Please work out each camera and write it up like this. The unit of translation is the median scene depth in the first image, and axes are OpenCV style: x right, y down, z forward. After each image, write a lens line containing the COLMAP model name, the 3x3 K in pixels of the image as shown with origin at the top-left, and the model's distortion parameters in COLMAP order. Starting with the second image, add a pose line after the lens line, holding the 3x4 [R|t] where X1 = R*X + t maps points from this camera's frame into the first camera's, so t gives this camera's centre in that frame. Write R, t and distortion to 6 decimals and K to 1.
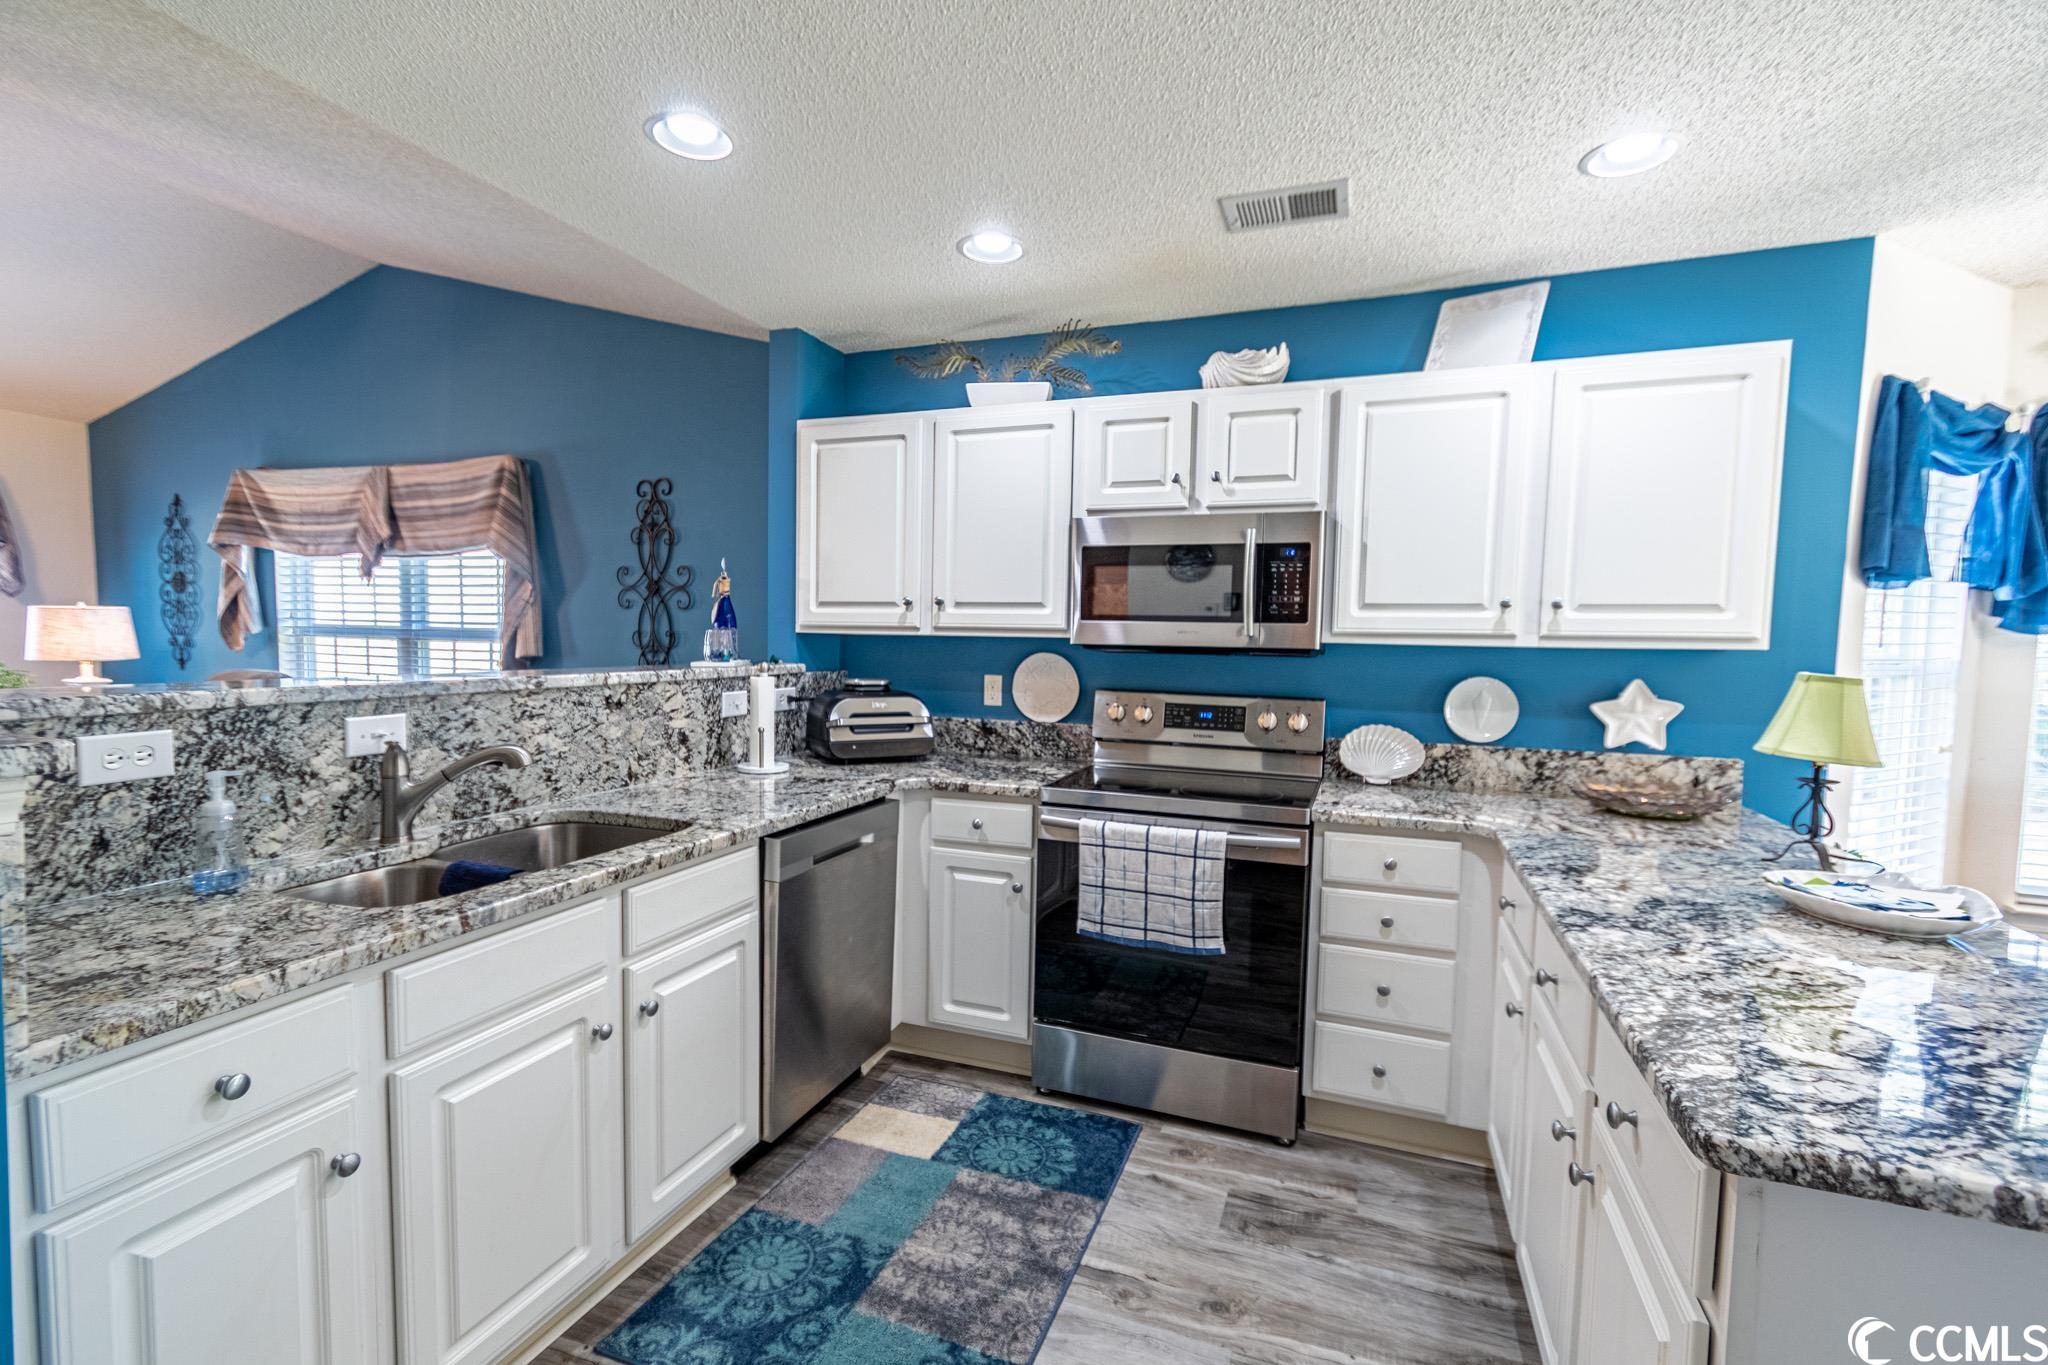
lens RADIAL K [[916.5, 0, 1005.8], [0, 916.5, 717.5], [0, 0, 1]] dist [0.005457, -0.000427]
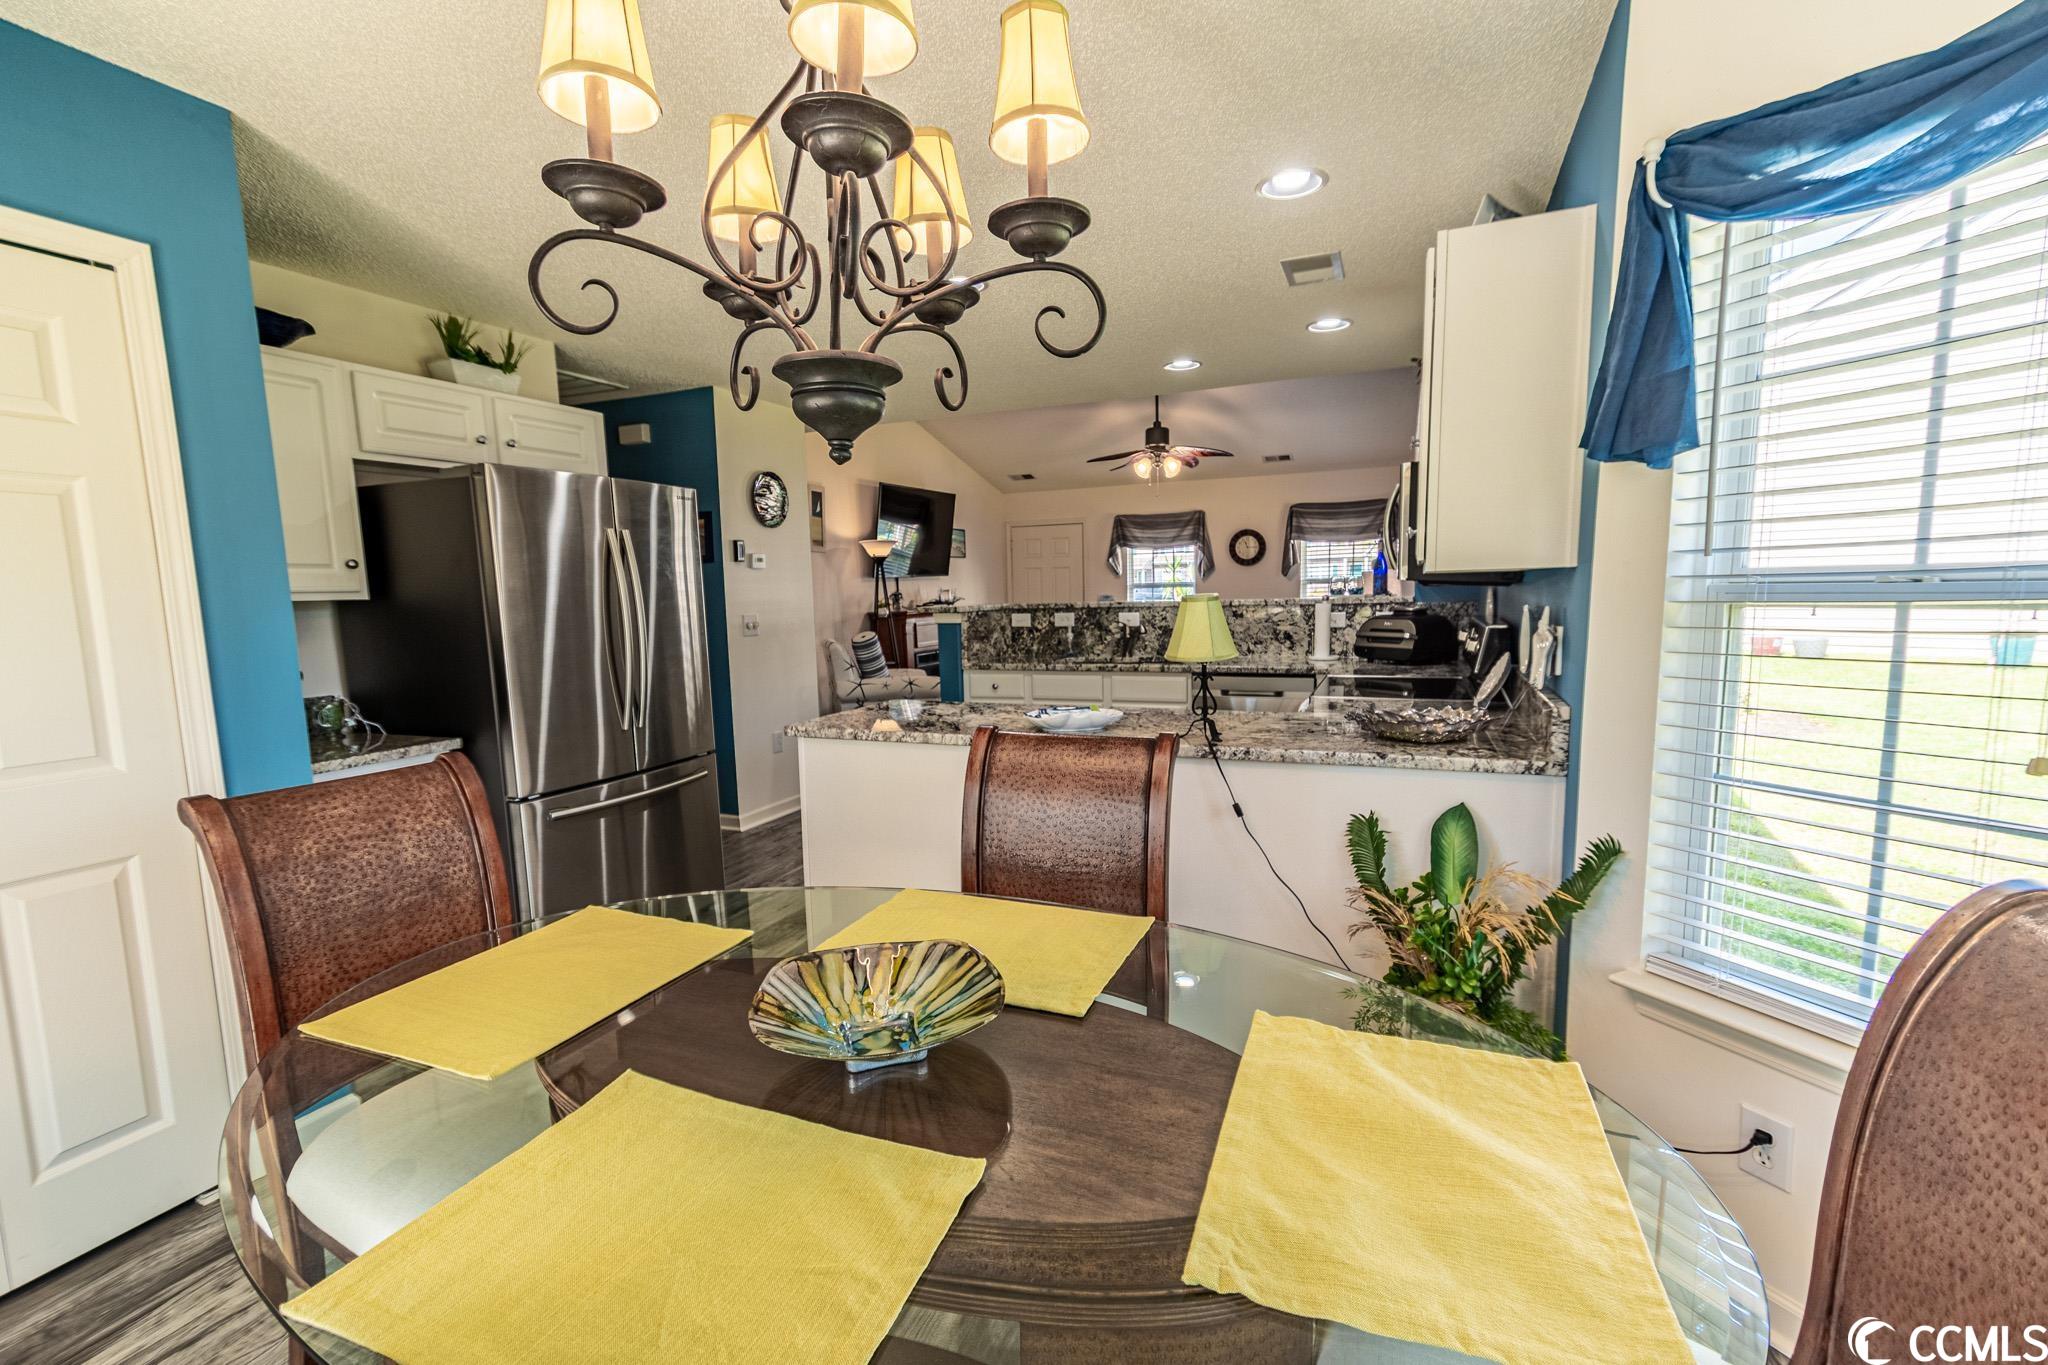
lens RADIAL K [[916.5, 0, 1020.2], [0, 916.5, 696.7], [0, 0, 1]] dist [0.005457, -0.000427]
pose [[-0.030728, 0.101158, -0.994396, 2.056604], [-0.067924, 0.992354, 0.103050, -0.013722], [0.997217, 0.070710, -0.023622, 0.689082]]
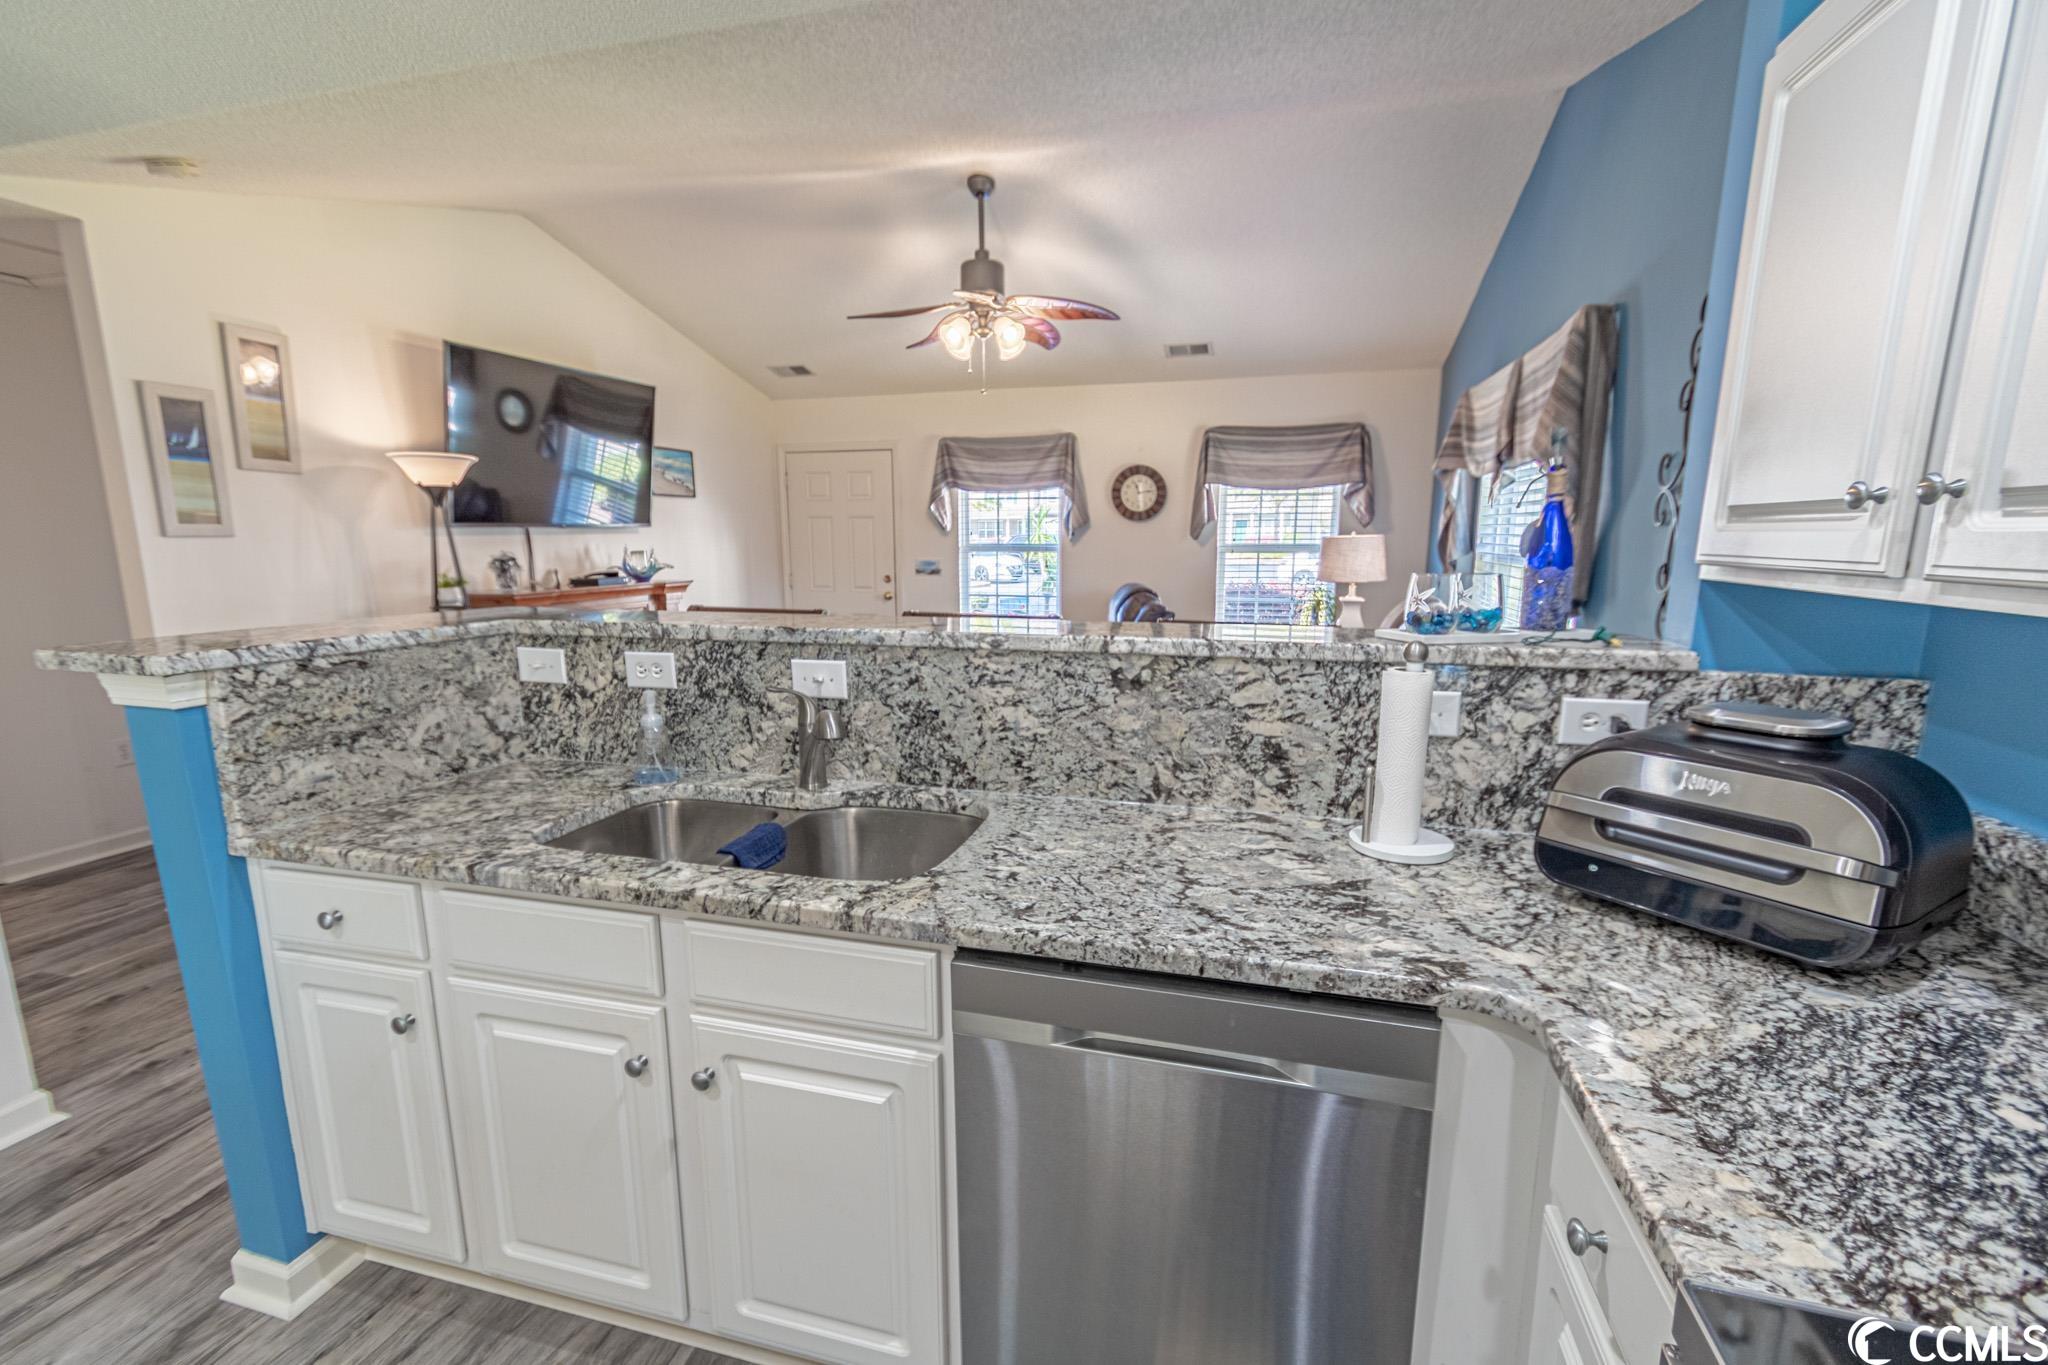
lens RADIAL K [[916.5, 0, 1021.3], [0, 916.5, 700.9], [0, 0, 1]] dist [0.005457, -0.000427]
pose [[0.093225, 0.160230, -0.982668, 0.302768], [-0.088016, 0.984428, 0.152167, -0.120458], [0.991747, 0.072305, 0.105877, 1.032474]]
